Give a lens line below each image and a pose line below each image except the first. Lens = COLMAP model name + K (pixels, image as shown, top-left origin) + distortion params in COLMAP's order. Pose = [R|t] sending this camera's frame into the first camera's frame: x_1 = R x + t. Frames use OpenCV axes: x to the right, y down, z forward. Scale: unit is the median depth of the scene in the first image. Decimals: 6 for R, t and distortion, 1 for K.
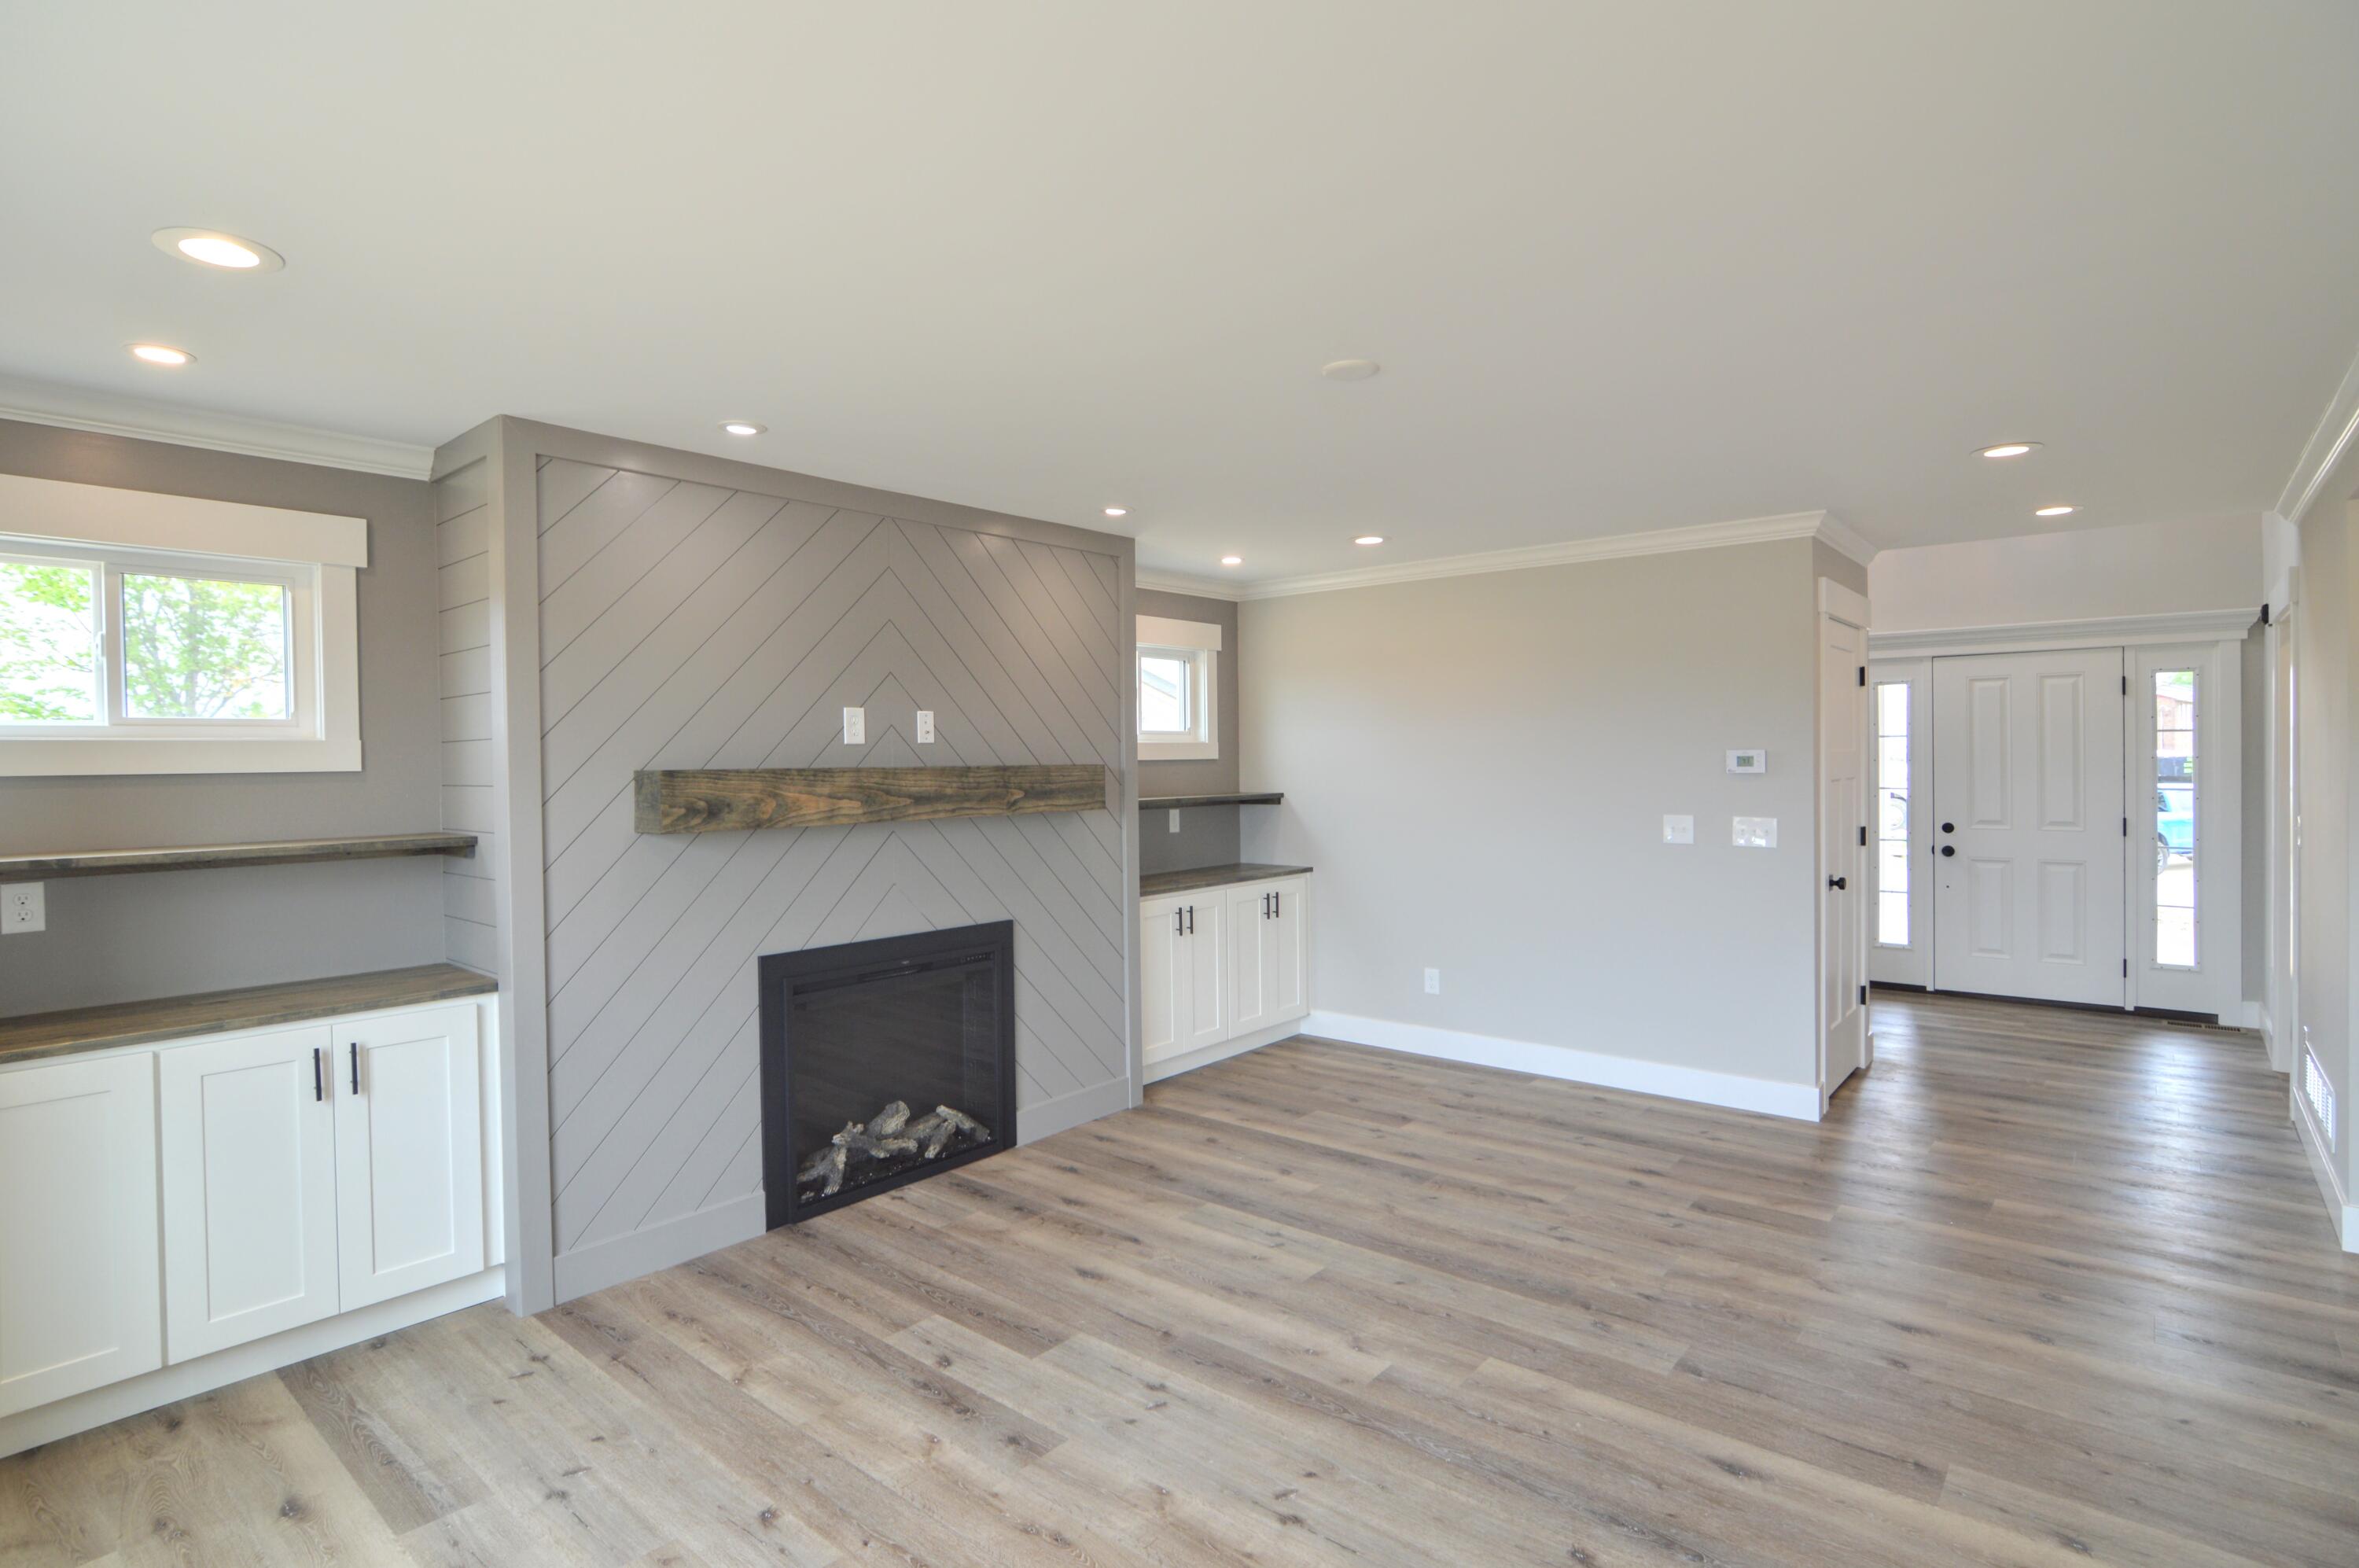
lens RADIAL K [[1183.8, 0, 1183.9], [0, 1183.8, 783.9], [0, 0, 1]] dist [-0.025550, 0.005820]
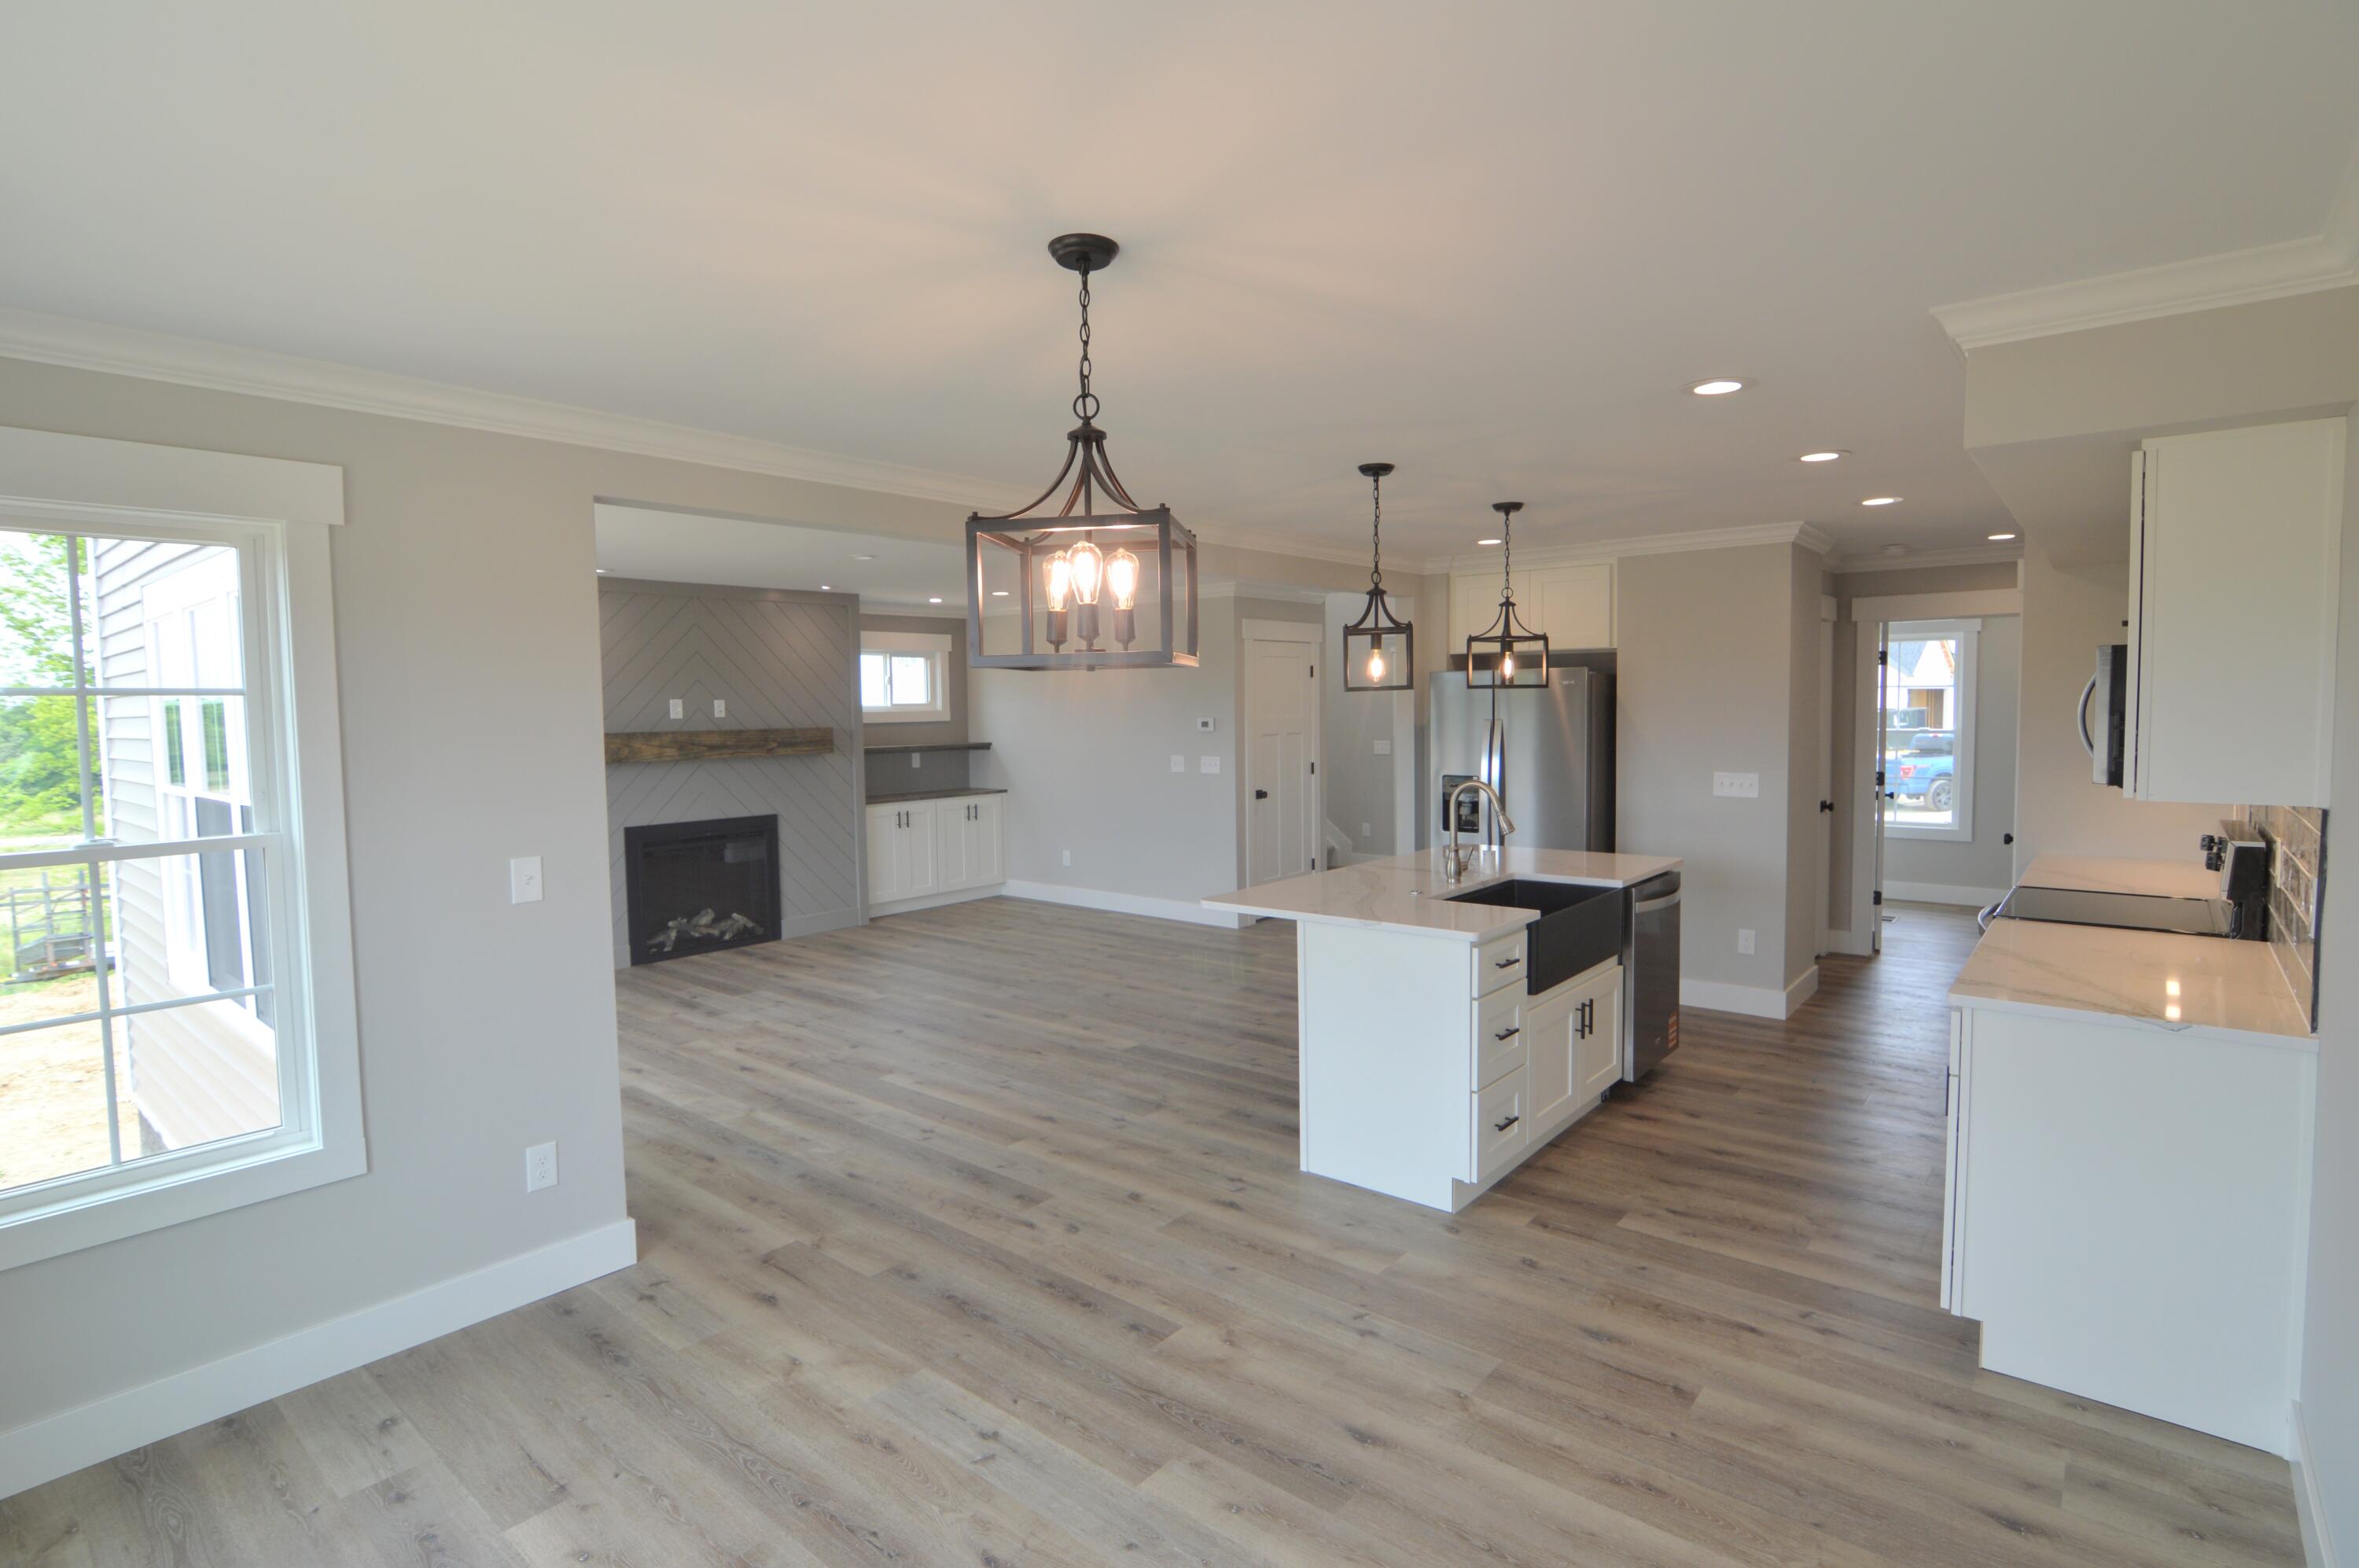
lens RADIAL K [[1183.8, 0, 1179.1], [0, 1183.8, 789.4], [0, 0, 1]] dist [-0.025550, 0.005820]
pose [[0.999995, -0.003000, 0.000415, 0.468766], [0.002975, 0.998741, 0.050069, -0.011329], [-0.000565, -0.050067, 0.998746, -0.797672]]
